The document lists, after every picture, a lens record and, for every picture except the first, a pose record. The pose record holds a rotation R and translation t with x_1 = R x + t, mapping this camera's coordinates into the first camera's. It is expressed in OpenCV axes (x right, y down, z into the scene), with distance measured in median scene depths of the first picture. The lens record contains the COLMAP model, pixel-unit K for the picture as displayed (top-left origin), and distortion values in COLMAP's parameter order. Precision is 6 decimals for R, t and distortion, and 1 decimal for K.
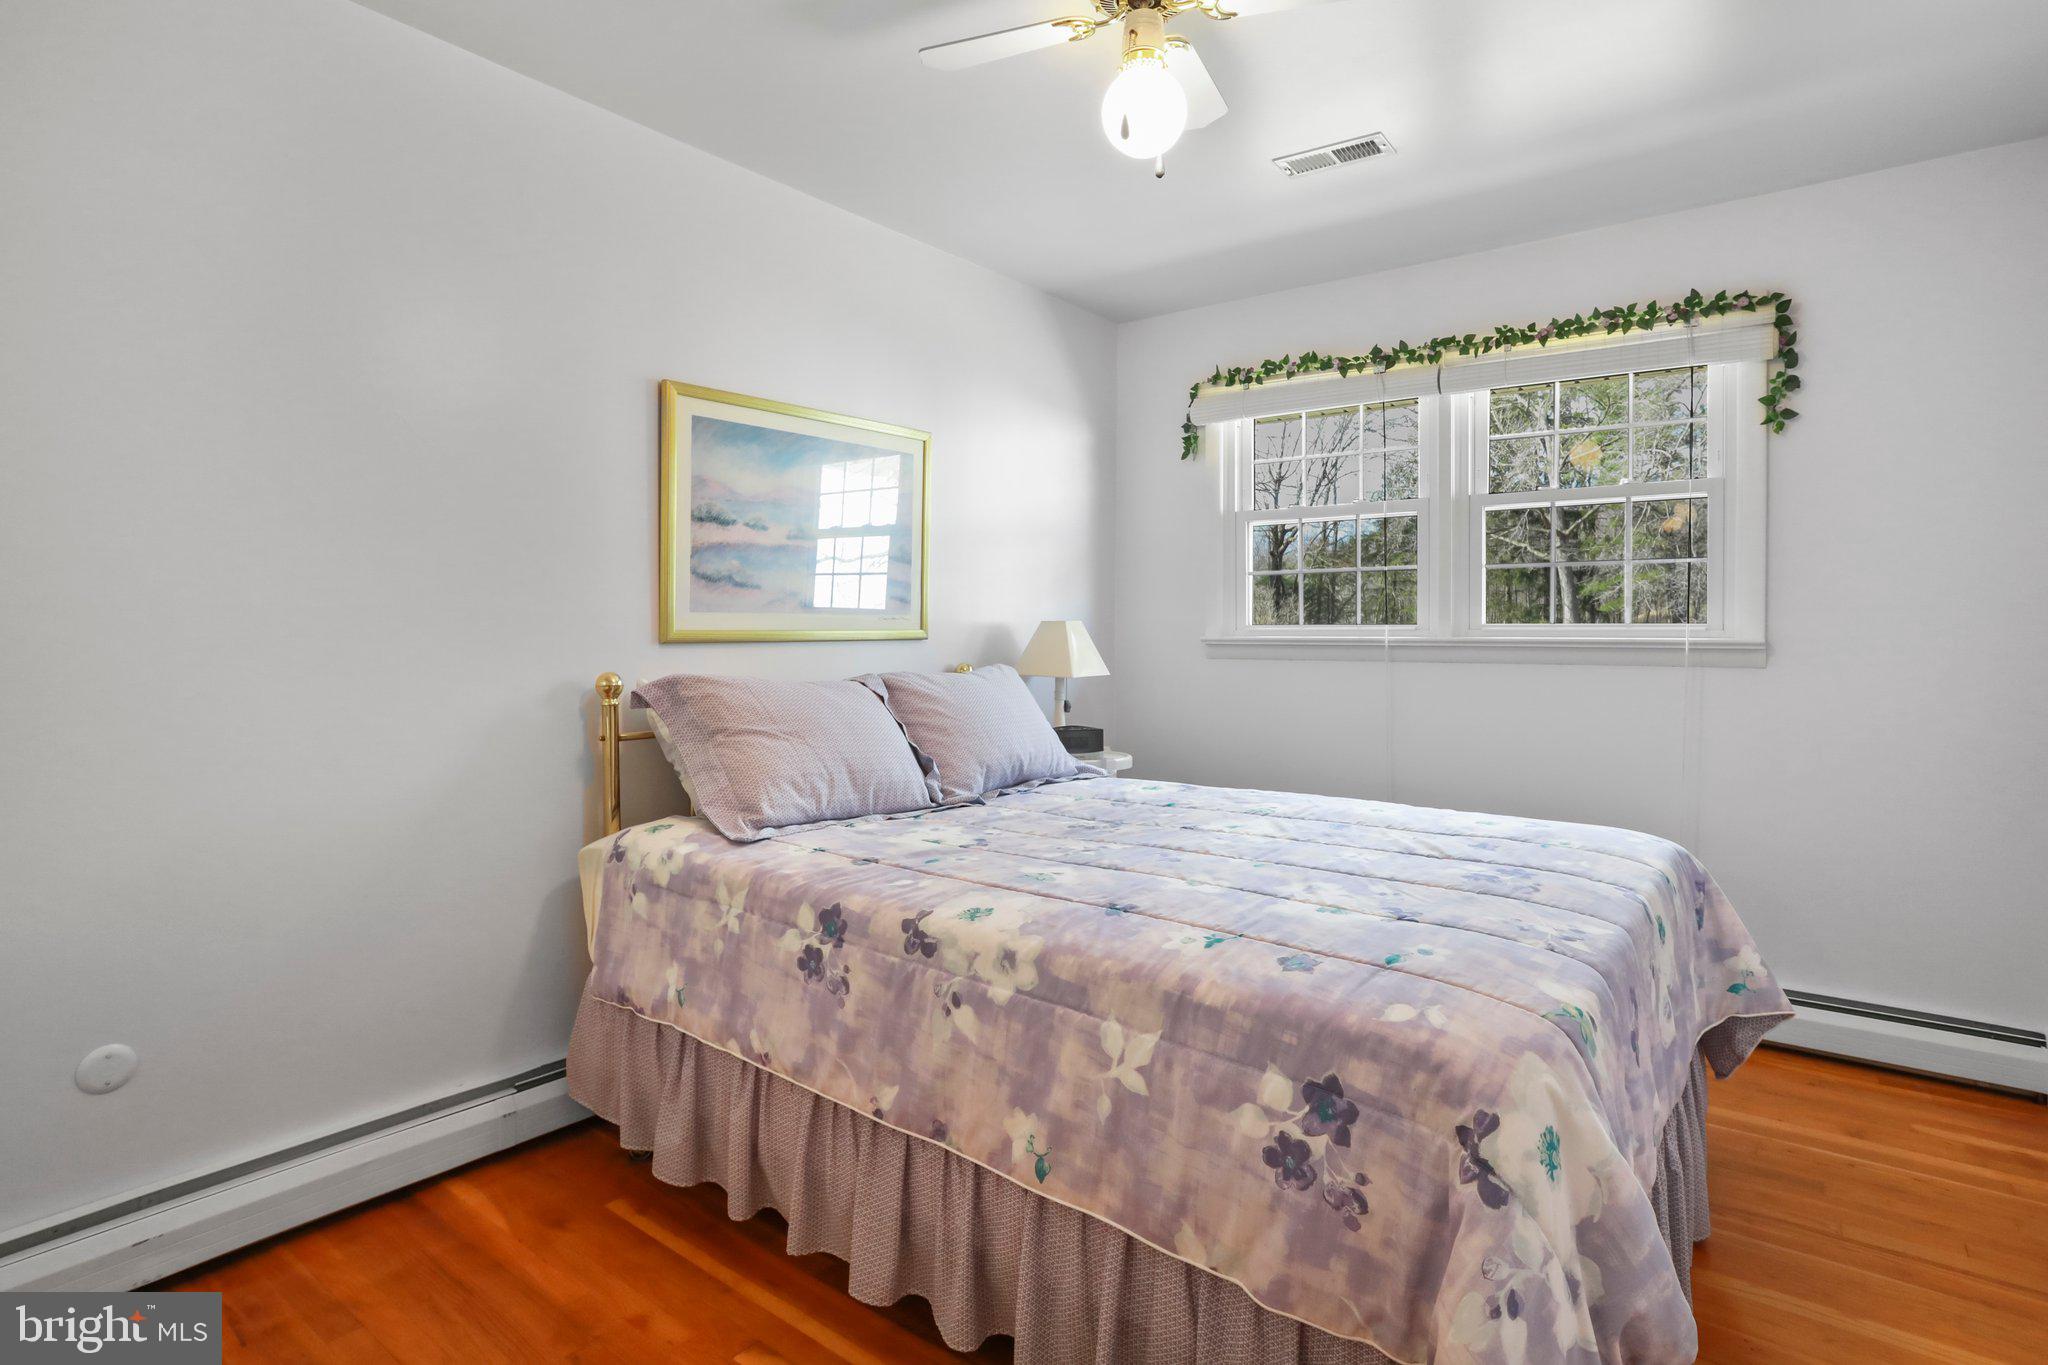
lens RADIAL K [[1069.6, 0, 1053.0], [0, 1069.6, 657.2], [0, 0, 1]] dist [-0.003704, 0.000063]
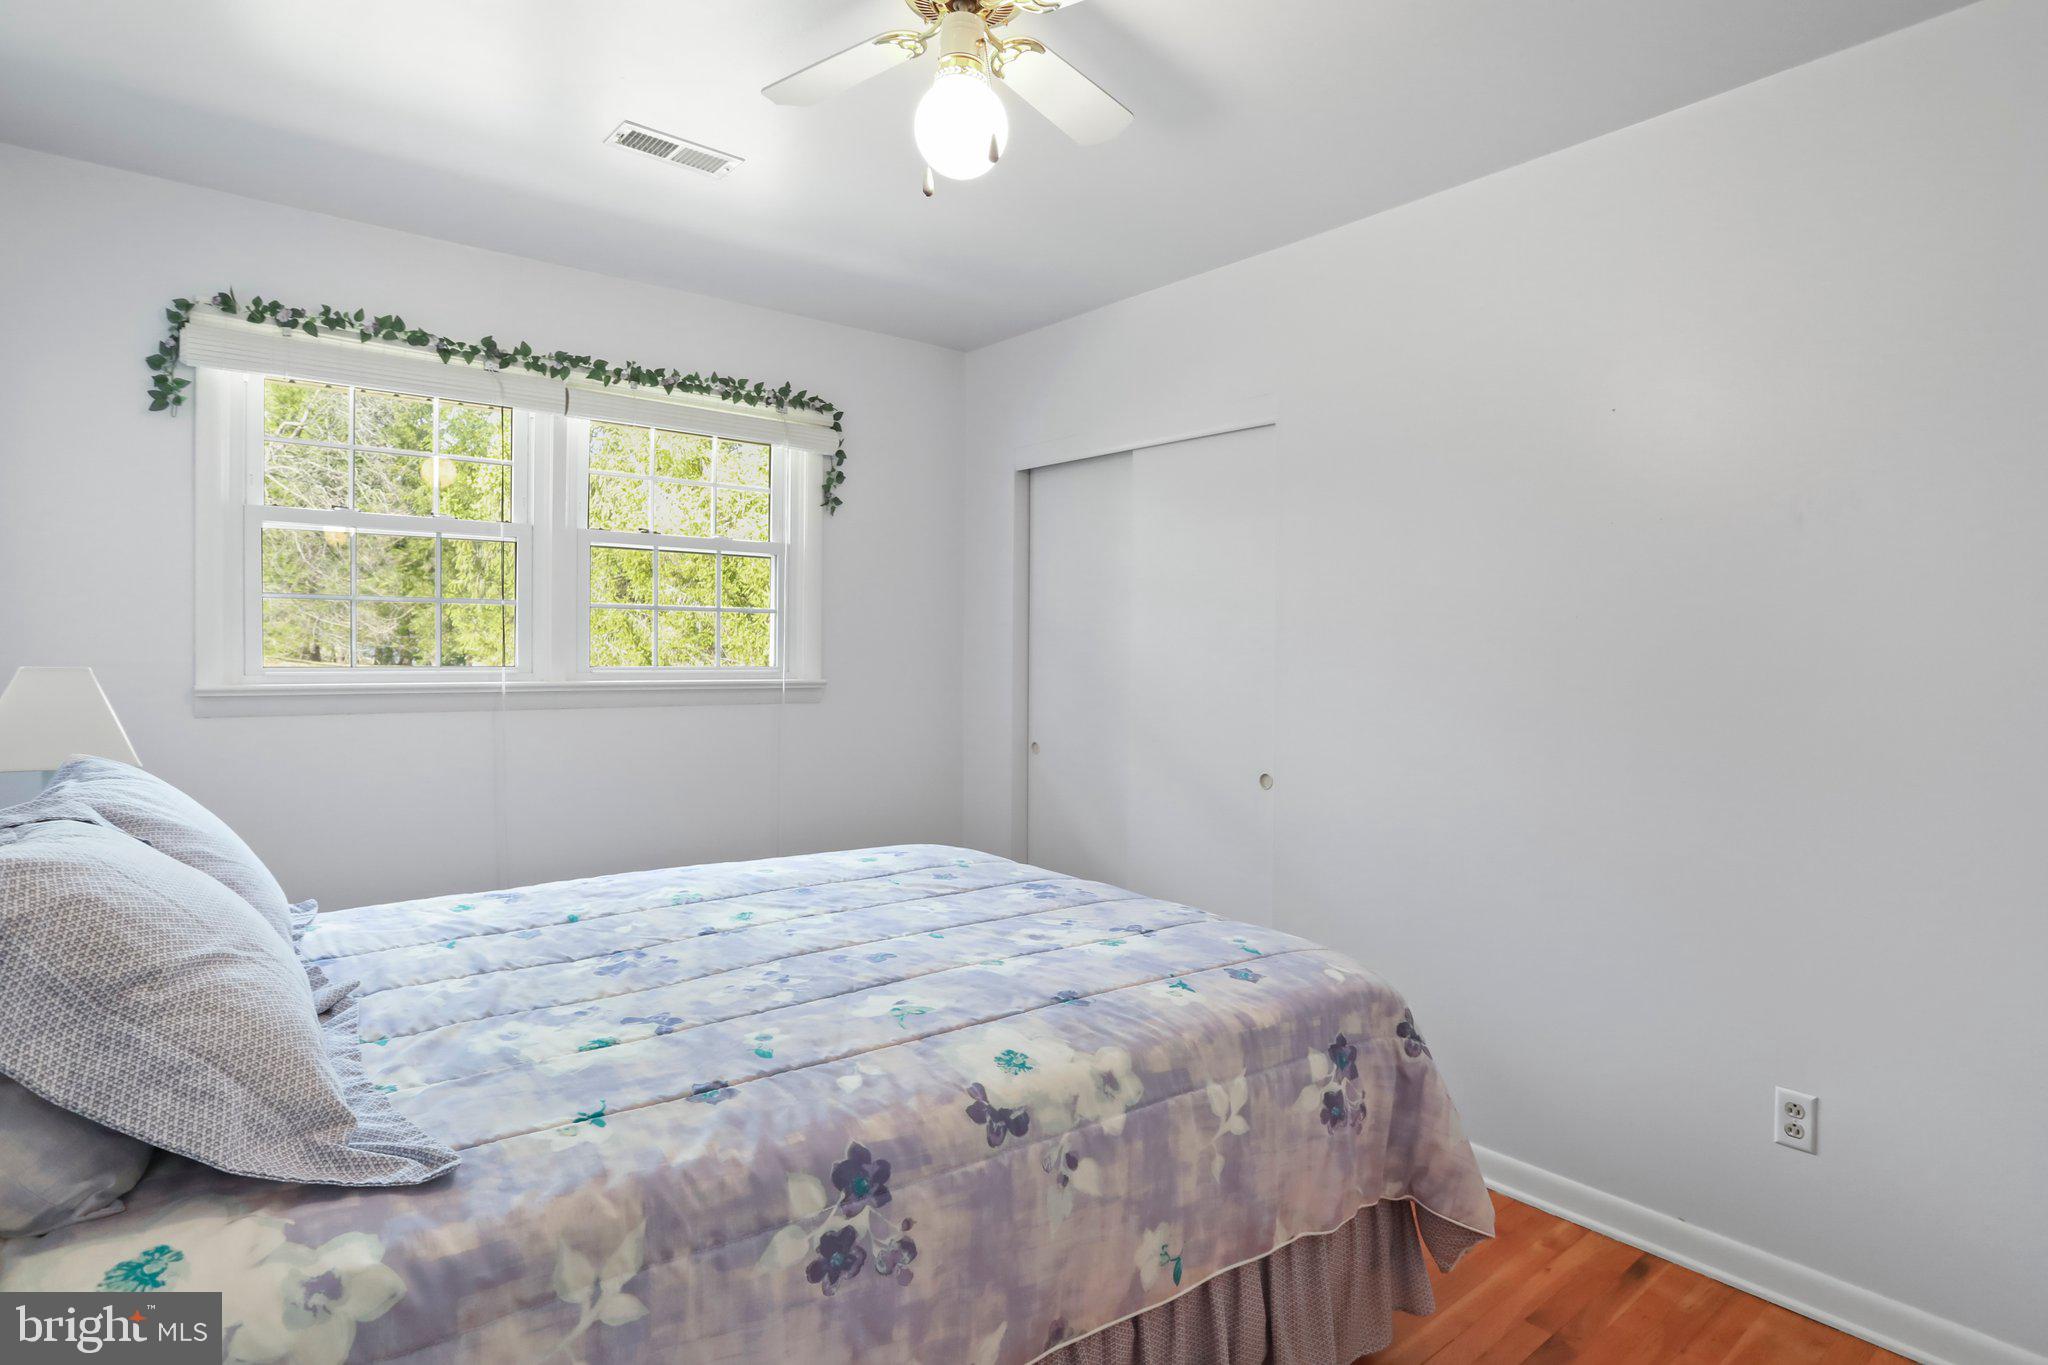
lens RADIAL K [[1134.9, 0, 1022.7], [0, 1134.9, 652.5], [0, 0, 1]] dist [0.001030, 0.000572]
pose [[0.228118, -0.008739, 0.973594, -0.719053], [0.018970, 0.999810, 0.004530, -0.064103], [-0.973449, 0.017436, 0.228240, 0.611539]]
